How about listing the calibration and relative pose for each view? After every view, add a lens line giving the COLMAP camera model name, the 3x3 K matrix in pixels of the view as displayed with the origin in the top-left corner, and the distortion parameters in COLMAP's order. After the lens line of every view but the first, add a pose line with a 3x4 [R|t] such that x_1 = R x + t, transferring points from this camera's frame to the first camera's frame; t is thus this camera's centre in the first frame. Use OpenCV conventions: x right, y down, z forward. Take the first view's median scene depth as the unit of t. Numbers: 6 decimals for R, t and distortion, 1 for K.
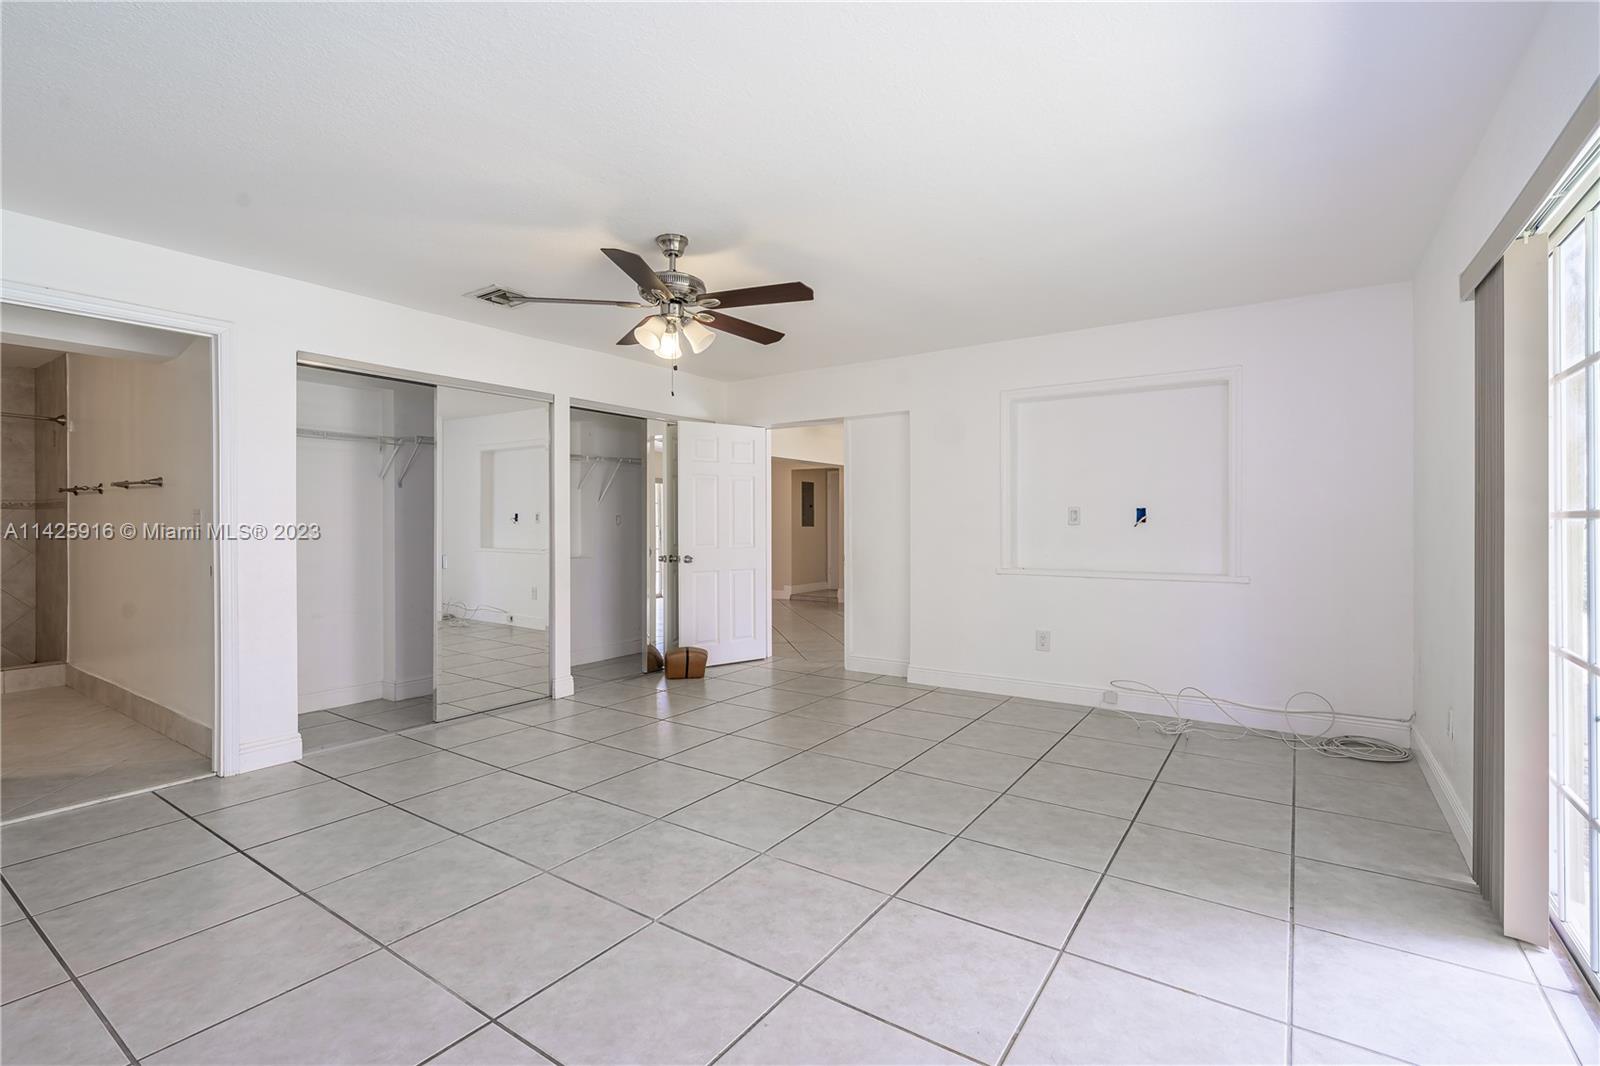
lens RADIAL K [[715.4, 0, 802.2], [0, 715.4, 530.3], [0, 0, 1]] dist [0.002693, 0.000530]
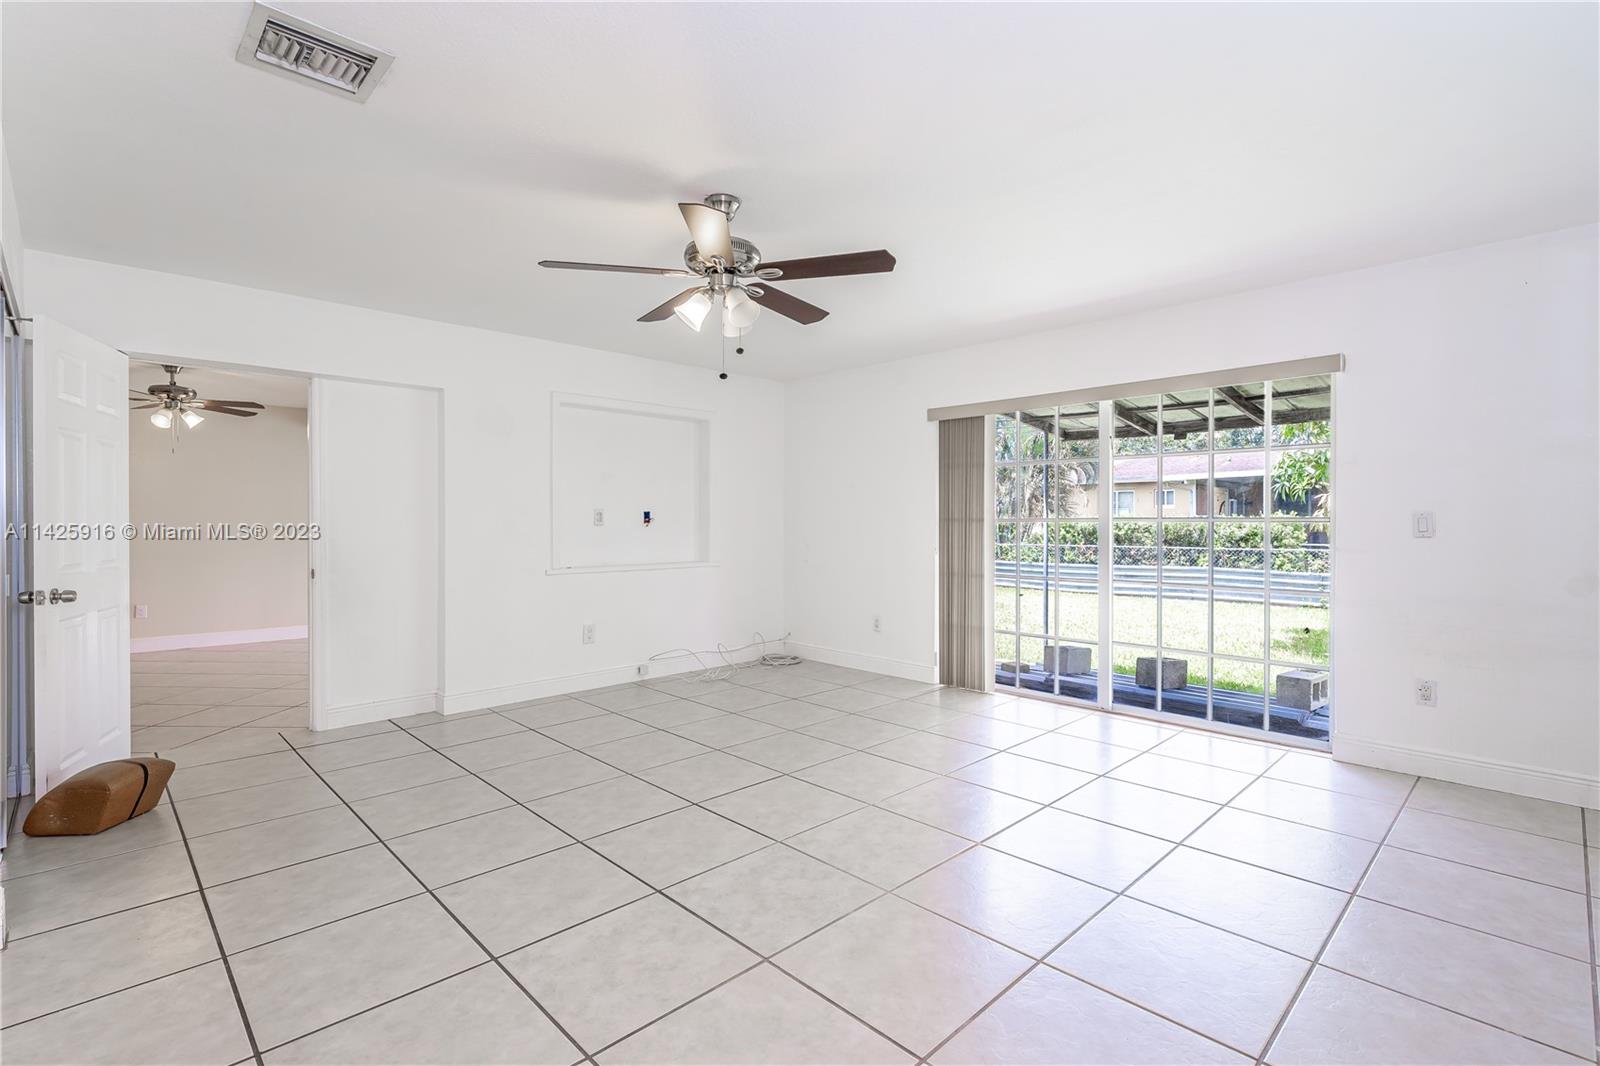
lens RADIAL K [[746.2, 0, 807.9], [0, 746.2, 524.3], [0, 0, 1]] dist [0.001658, -0.000052]
pose [[0.187338, -0.001456, 0.982294, -0.853345], [0.008483, 0.999964, -0.000136, -0.007794], [-0.982259, 0.008358, 0.187343, 0.575792]]
